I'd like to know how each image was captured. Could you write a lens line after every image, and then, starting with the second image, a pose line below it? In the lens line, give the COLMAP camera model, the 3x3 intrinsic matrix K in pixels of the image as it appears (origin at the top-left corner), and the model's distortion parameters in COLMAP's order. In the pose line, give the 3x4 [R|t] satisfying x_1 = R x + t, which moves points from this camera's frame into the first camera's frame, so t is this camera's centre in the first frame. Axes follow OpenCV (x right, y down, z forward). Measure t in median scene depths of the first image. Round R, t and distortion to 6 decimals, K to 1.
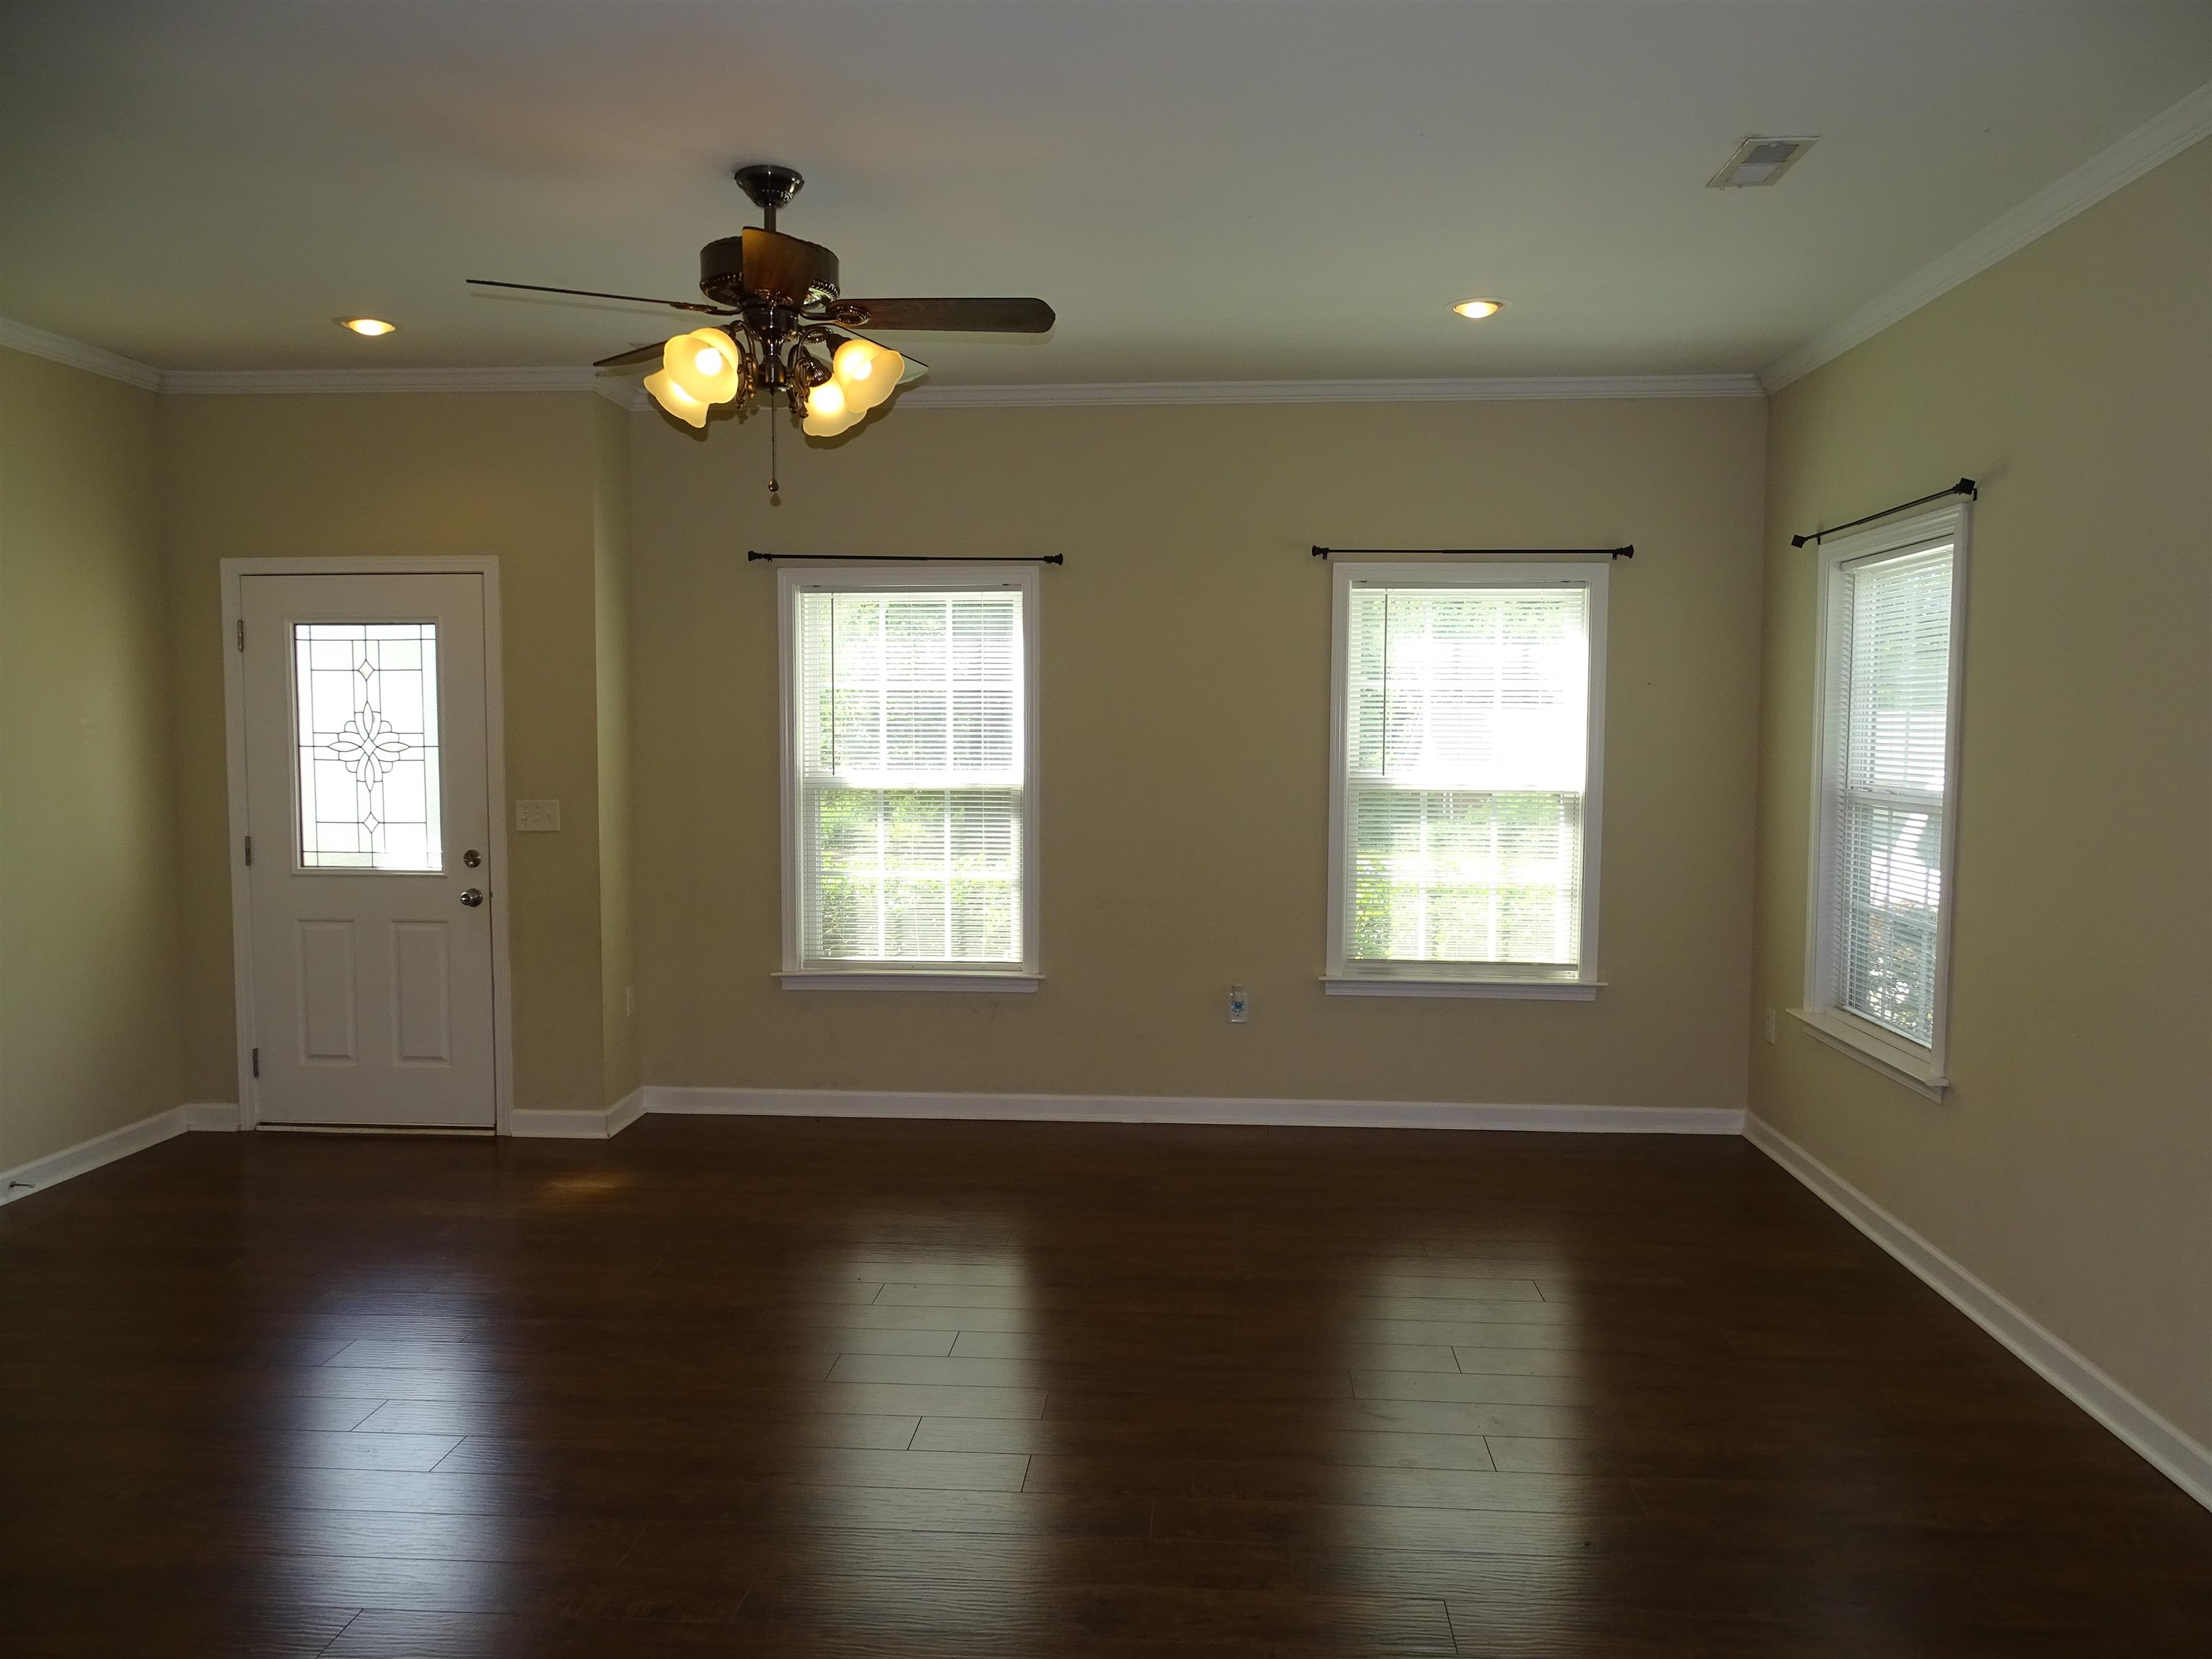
lens RADIAL K [[1543.9, 0, 1110.2], [0, 1543.9, 824.7], [0, 0, 1]] dist [0.002971, -0.006998]
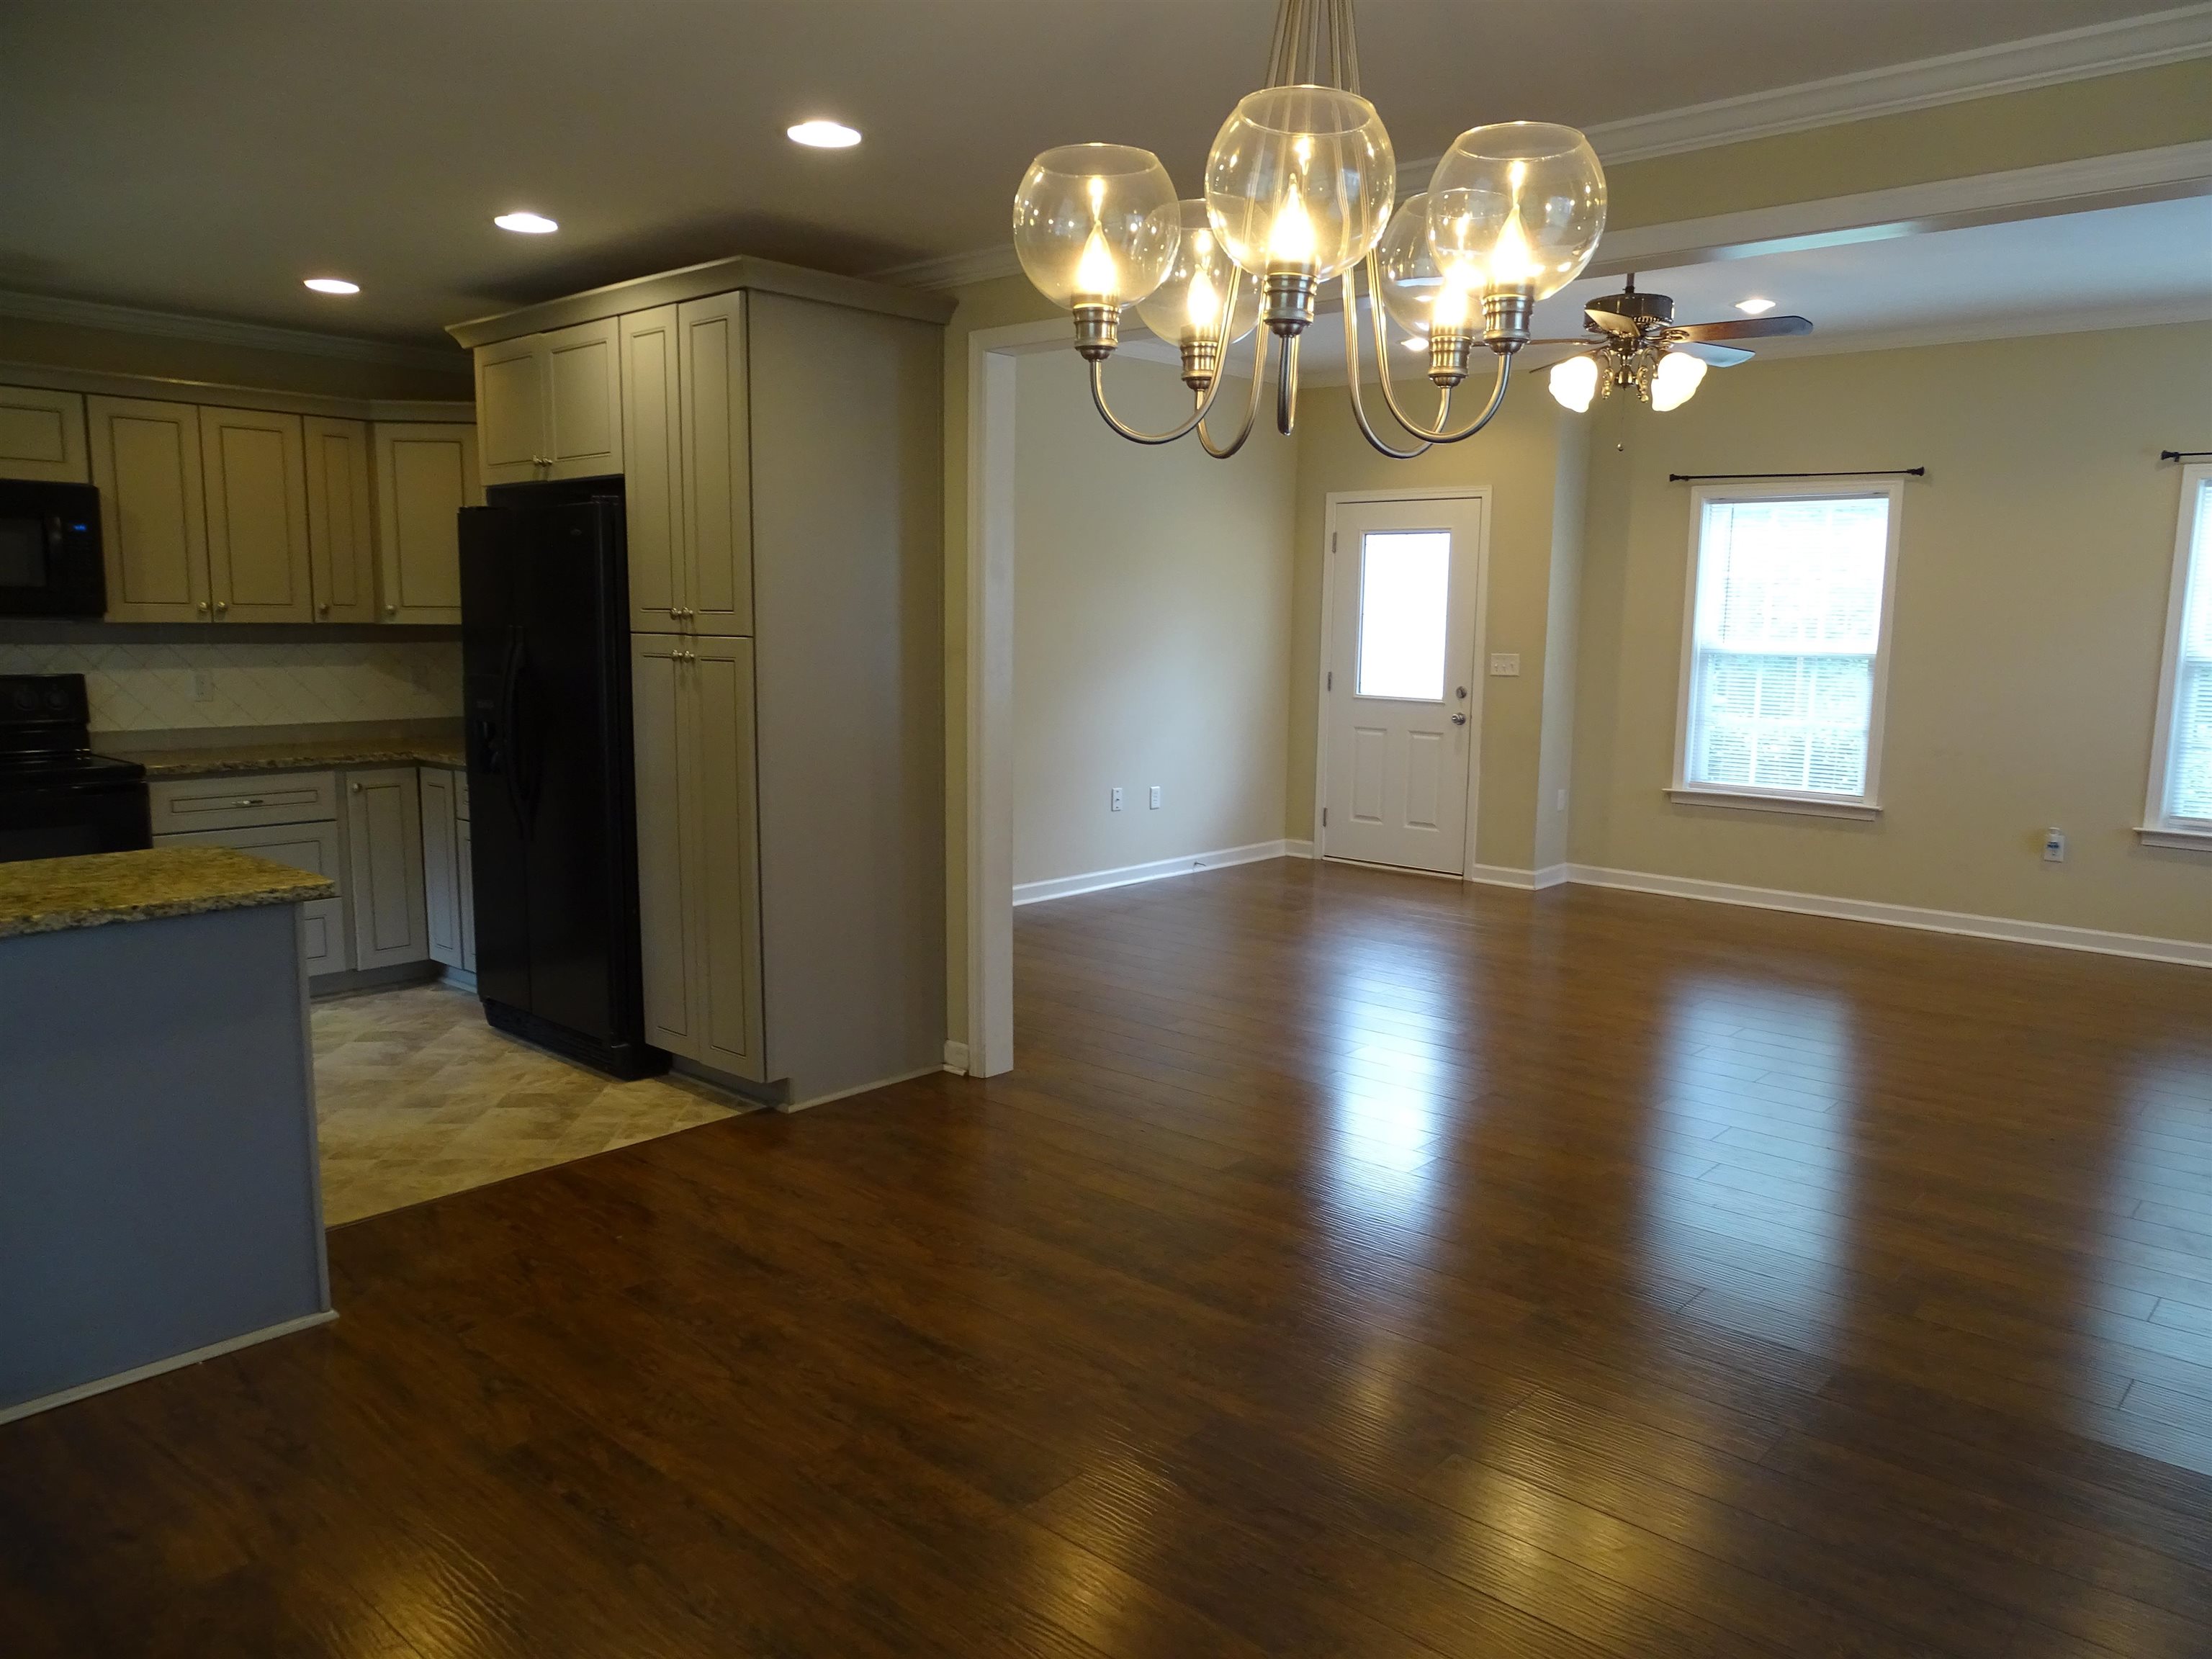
lens RADIAL K [[1543.9, 0, 1110.2], [0, 1543.9, 824.7], [0, 0, 1]] dist [0.002971, -0.006998]
pose [[0.791180, 0.093073, -0.604460, 0.227964], [-0.056569, 0.995252, 0.079202, 0.049314], [0.608962, -0.028469, 0.792689, -0.385265]]
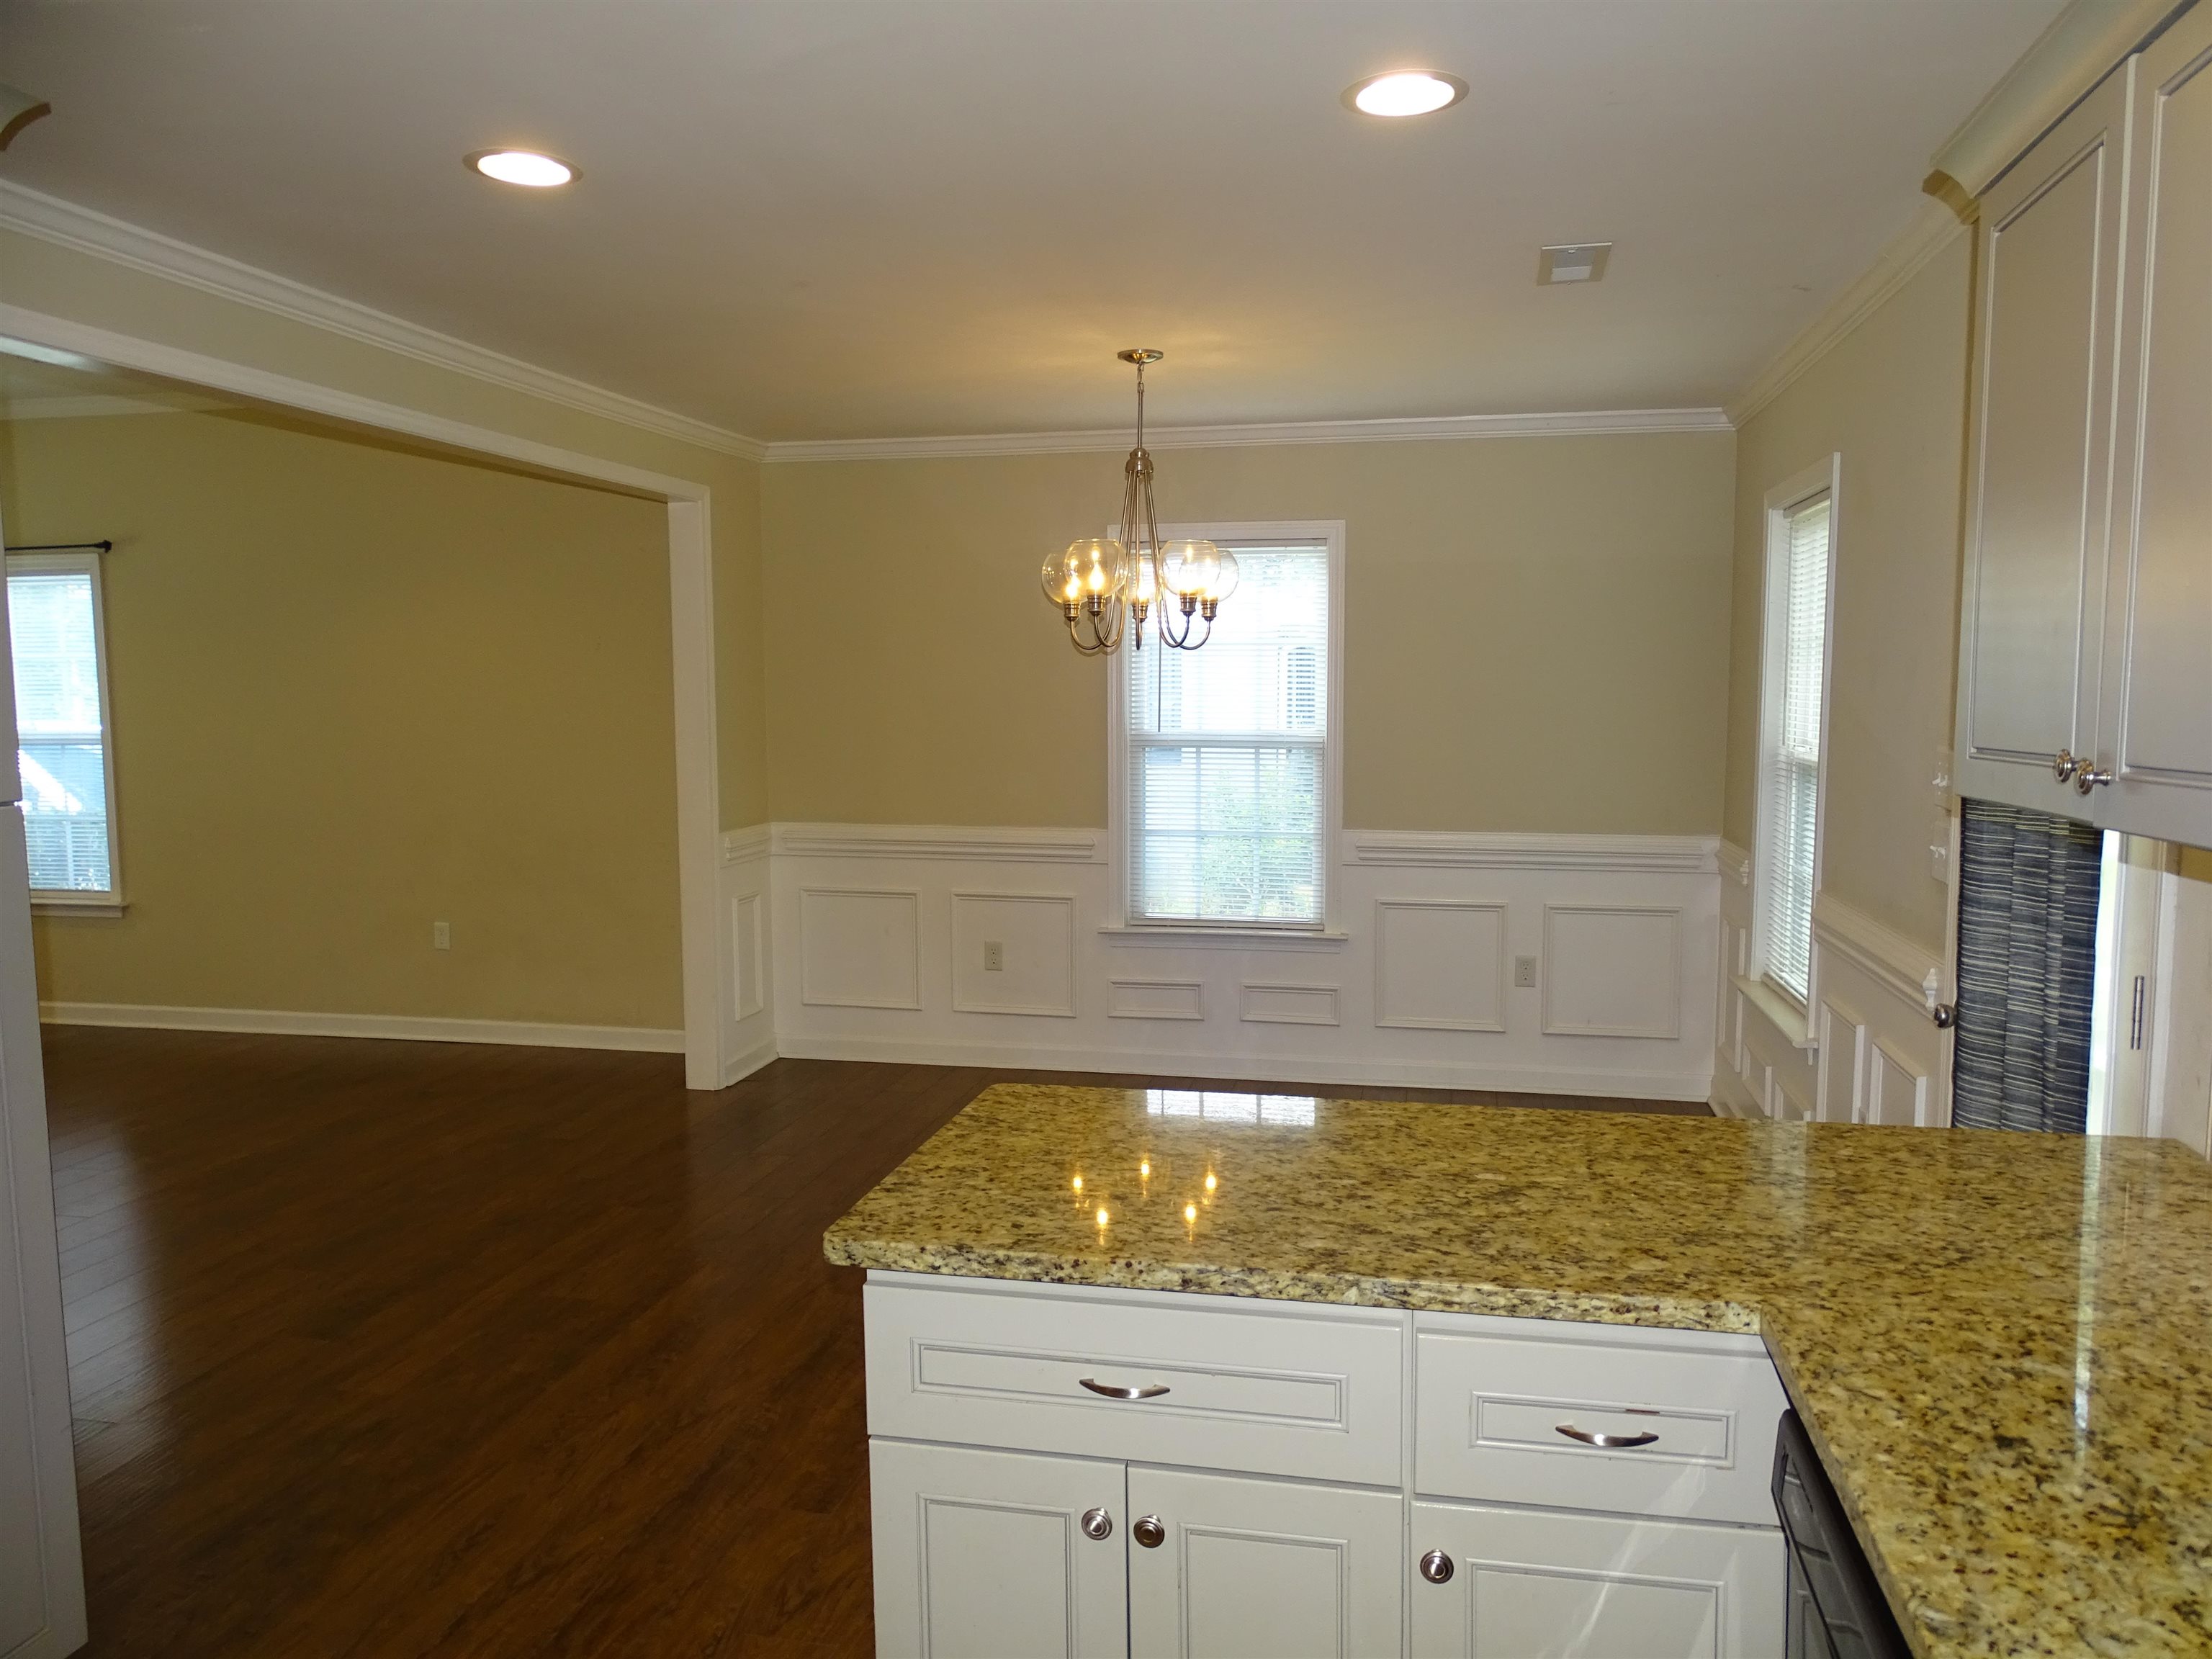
lens RADIAL K [[1571.8, 0, 1109.9], [0, 1571.8, 831.1], [0, 0, 1]] dist [0.001069, -0.002537]
pose [[0.139459, -0.091670, 0.985976, -0.699188], [0.077913, 0.993635, 0.081362, 0.025591], [-0.987158, 0.065474, 0.145714, -0.227417]]
